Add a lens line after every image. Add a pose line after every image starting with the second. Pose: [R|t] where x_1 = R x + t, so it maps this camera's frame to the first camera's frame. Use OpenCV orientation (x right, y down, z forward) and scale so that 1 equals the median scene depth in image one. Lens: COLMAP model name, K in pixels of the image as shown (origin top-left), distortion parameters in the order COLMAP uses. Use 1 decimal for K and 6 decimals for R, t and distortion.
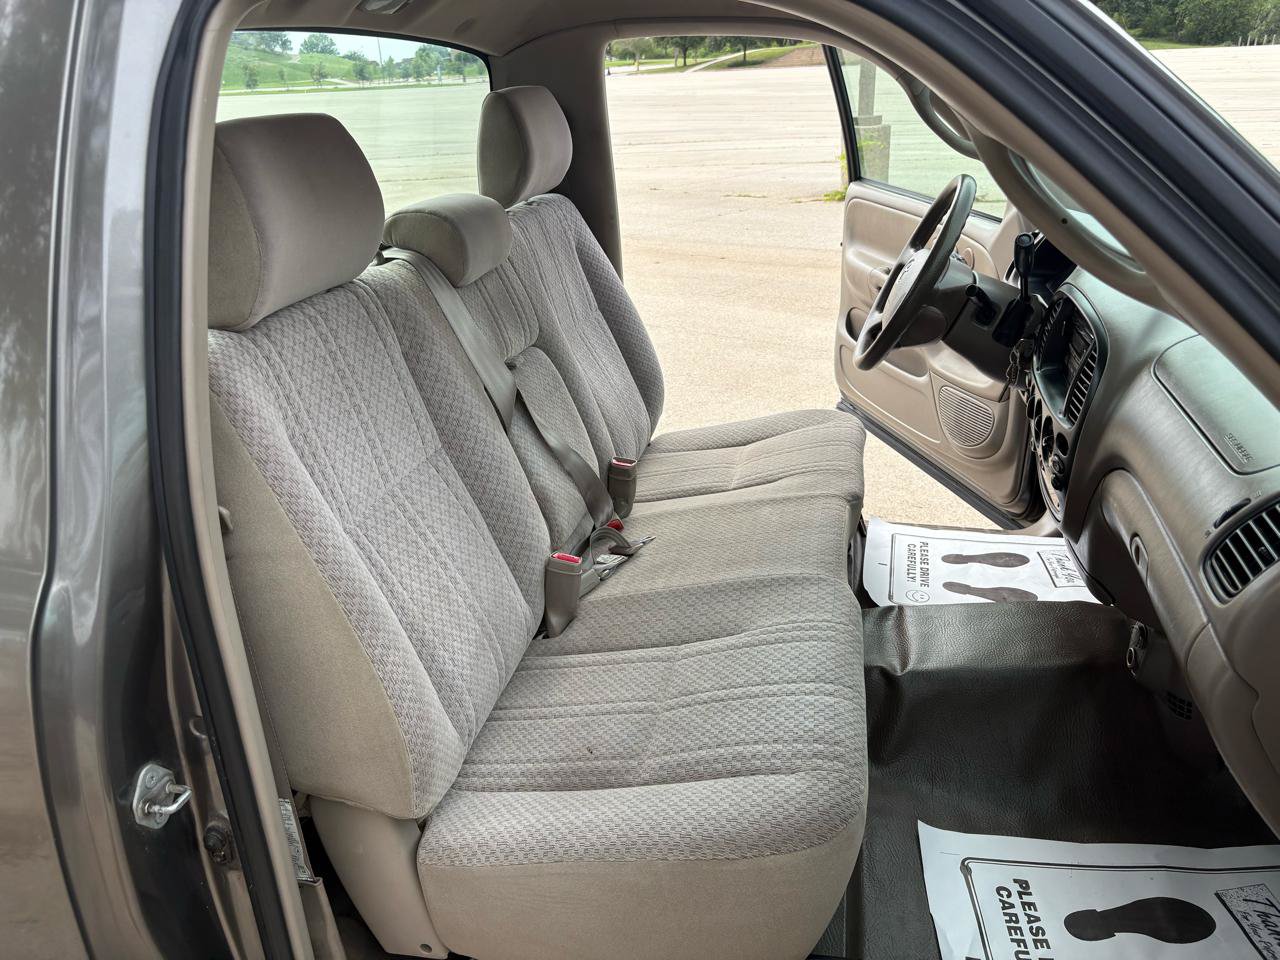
lens RADIAL K [[972.1, 0, 629.9], [0, 972.1, 477.1], [0, 0, 1]] dist [0.044449, -0.050306]
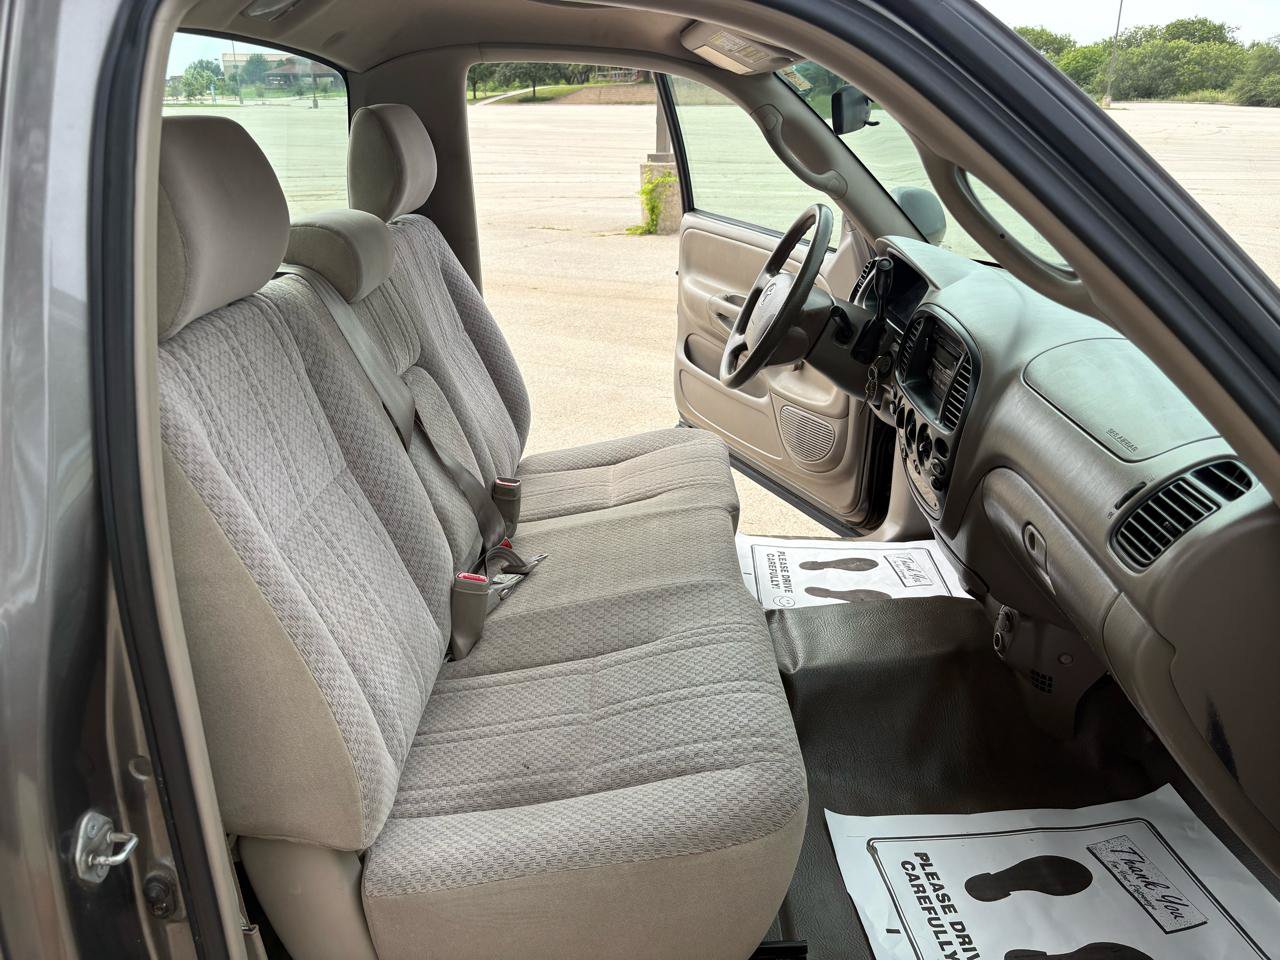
lens RADIAL K [[972.1, 0, 624.3], [0, 972.1, 485.1], [0, 0, 1]] dist [0.044449, -0.050306]
pose [[0.980007, -0.030568, 0.196599, -0.114389], [0.035264, 0.999169, -0.020431, 0.016464], [-0.195811, 0.026955, 0.980271, -0.000829]]
